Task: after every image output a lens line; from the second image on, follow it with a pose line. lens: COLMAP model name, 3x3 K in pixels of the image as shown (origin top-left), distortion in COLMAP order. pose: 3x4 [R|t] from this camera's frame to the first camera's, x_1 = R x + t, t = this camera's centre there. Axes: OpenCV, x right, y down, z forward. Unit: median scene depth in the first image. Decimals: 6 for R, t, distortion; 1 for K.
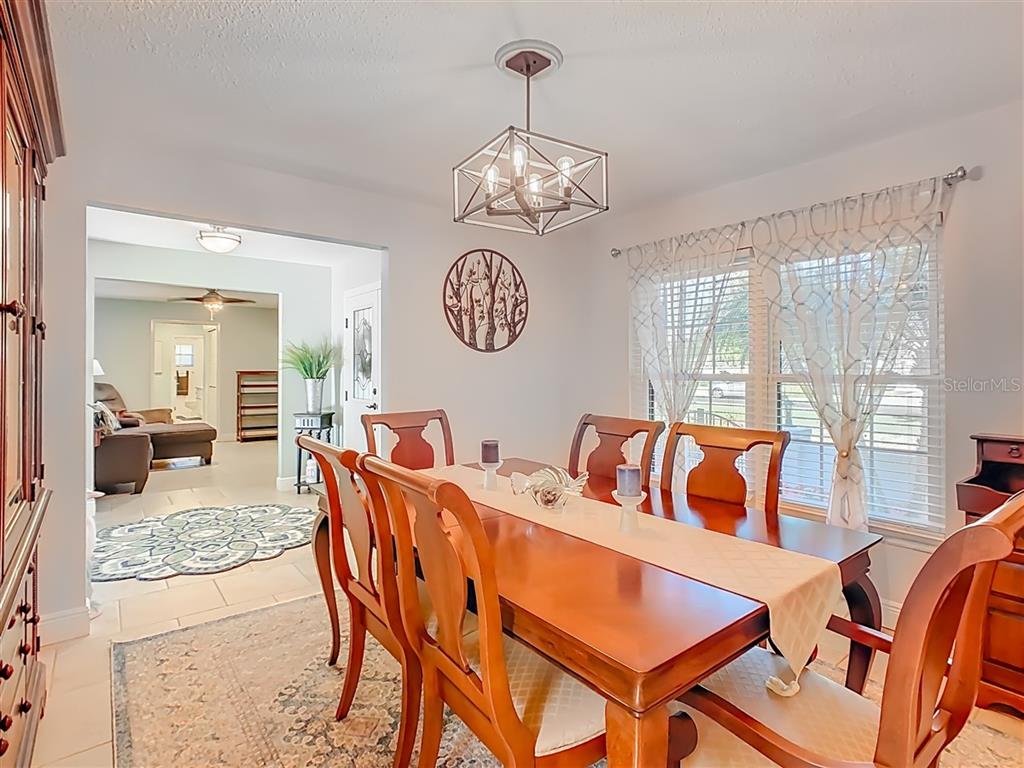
lens RADIAL K [[519.2, 0, 518.1], [0, 519.2, 371.5], [0, 0, 1]] dist [0.002940, 0.000839]
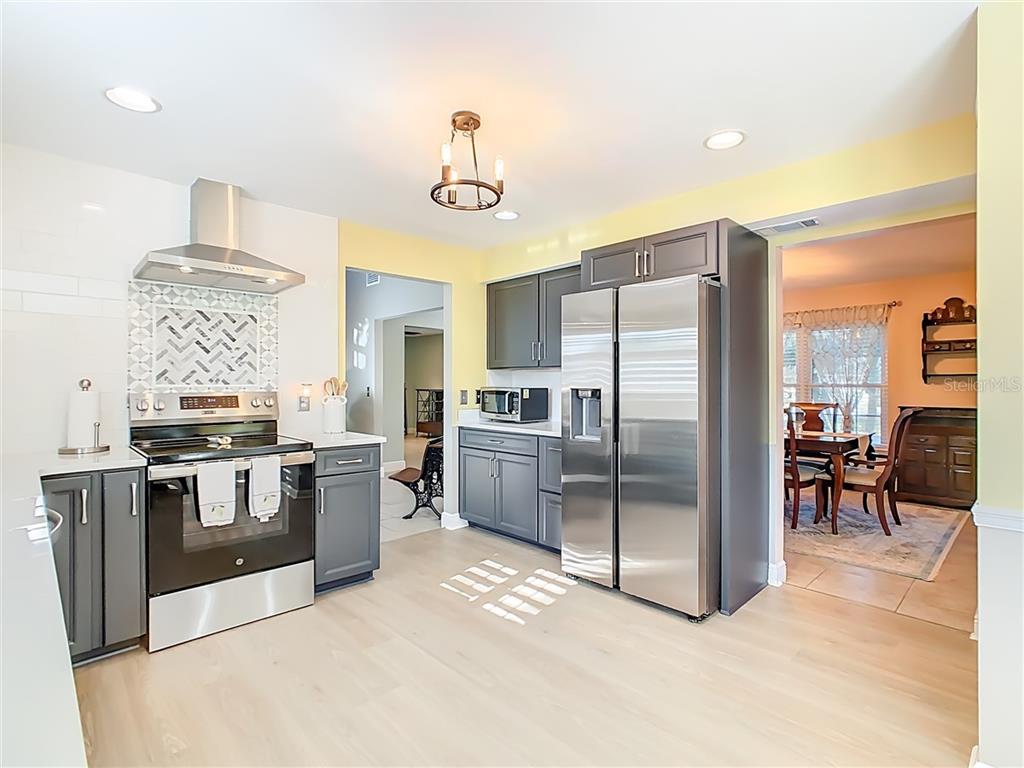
lens RADIAL K [[514.7, 0, 511.5], [0, 514.7, 389.4], [0, 0, 1]] dist [0.002179, 0.000447]
pose [[0.998023, -0.007143, 0.062448, -0.973082], [0.006552, 0.999932, 0.009672, 0.001006], [-0.062513, -0.009243, 0.998001, -1.157418]]
